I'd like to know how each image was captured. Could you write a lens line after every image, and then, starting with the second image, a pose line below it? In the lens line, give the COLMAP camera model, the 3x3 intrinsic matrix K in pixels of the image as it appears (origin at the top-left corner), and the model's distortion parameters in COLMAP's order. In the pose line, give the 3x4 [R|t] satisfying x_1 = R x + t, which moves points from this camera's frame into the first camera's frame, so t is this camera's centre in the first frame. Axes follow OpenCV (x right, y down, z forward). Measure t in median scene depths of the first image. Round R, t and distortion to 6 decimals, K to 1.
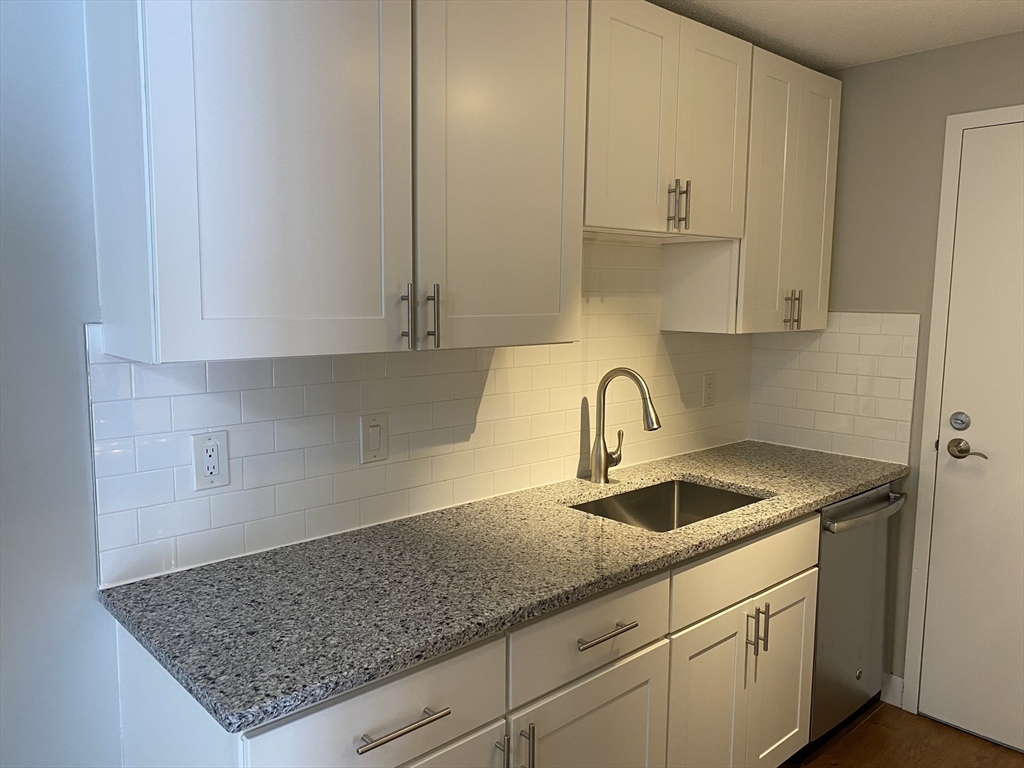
lens RADIAL K [[765.2, 0, 511.4], [0, 765.2, 384.7], [0, 0, 1]] dist [0.032852, -0.004521]
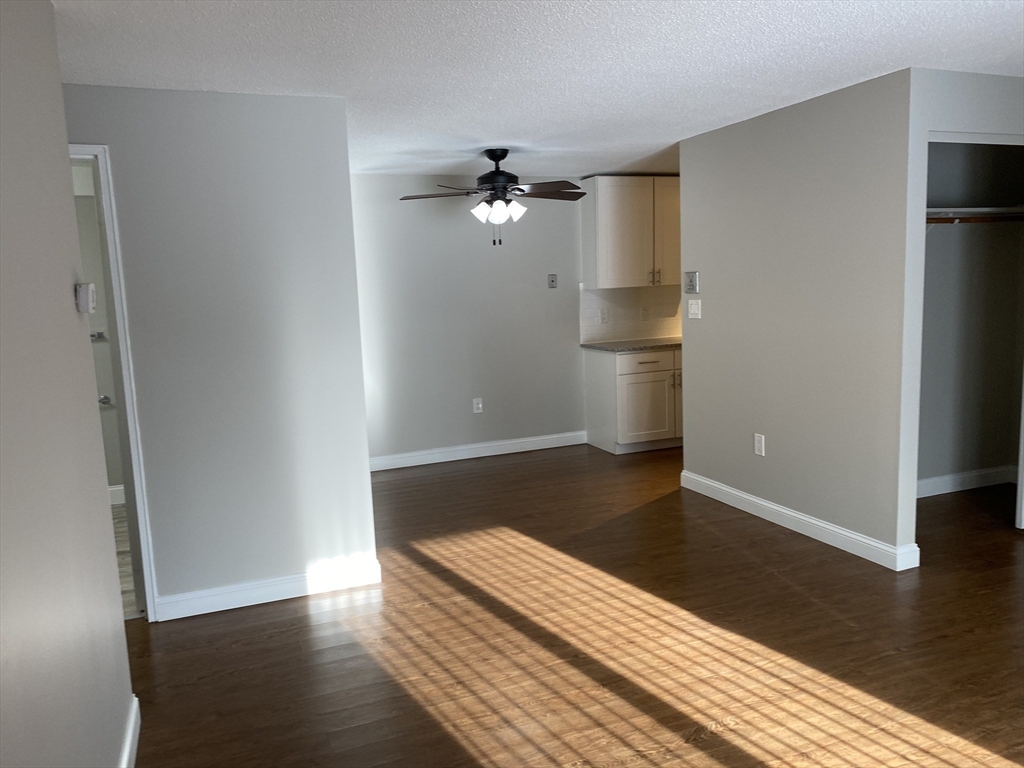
lens RADIAL K [[765.2, 0, 509.1], [0, 765.2, 383.8], [0, 0, 1]] dist [0.032852, -0.004521]
pose [[0.927671, 0.005159, -0.373364, 0.545914], [0.002930, 0.999773, 0.021094, 0.310813], [0.373388, -0.020662, 0.927445, -2.443859]]
